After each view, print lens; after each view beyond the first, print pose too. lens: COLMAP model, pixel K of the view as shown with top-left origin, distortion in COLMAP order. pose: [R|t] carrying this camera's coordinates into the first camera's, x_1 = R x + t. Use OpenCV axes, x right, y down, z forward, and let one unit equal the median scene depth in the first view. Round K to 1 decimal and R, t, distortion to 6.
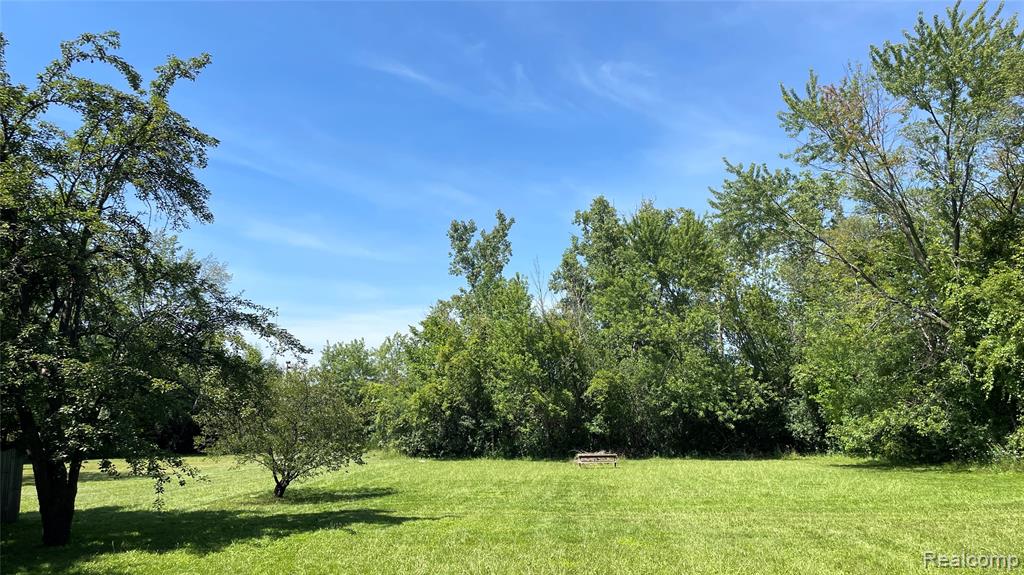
lens RADIAL K [[774.0, 0, 511.1], [0, 774.0, 287.1], [0, 0, 1]] dist [0.063459, 0.000706]
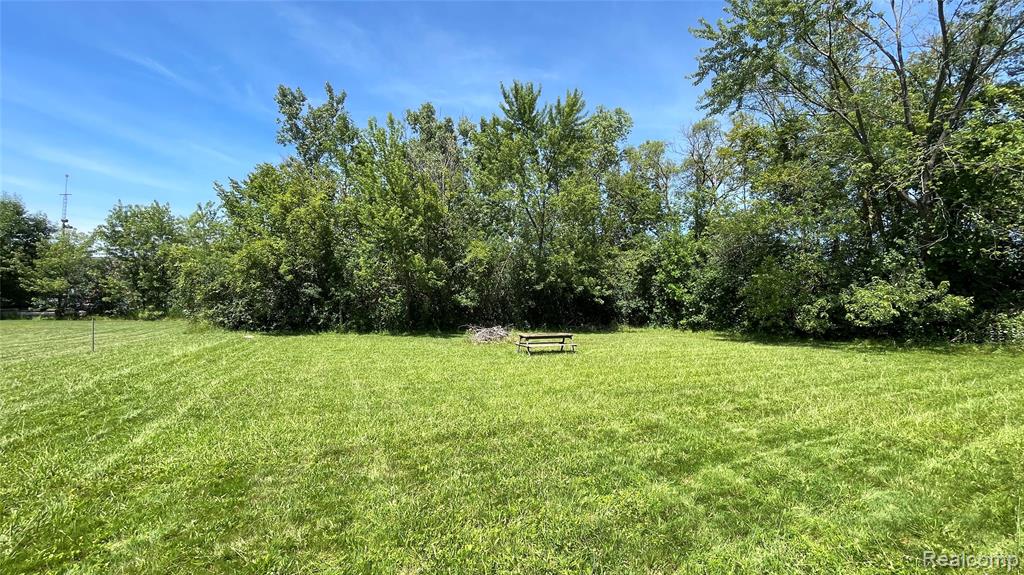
lens RADIAL K [[451.5, 0, 512.2], [0, 451.5, 288.5], [0, 0, 1]] dist [0.012728, 0.000046]
pose [[0.900819, 0.038054, 0.432525, -0.072381], [-0.099584, 0.987705, 0.120504, 0.091562], [-0.422621, -0.151625, 0.893533, 0.470625]]
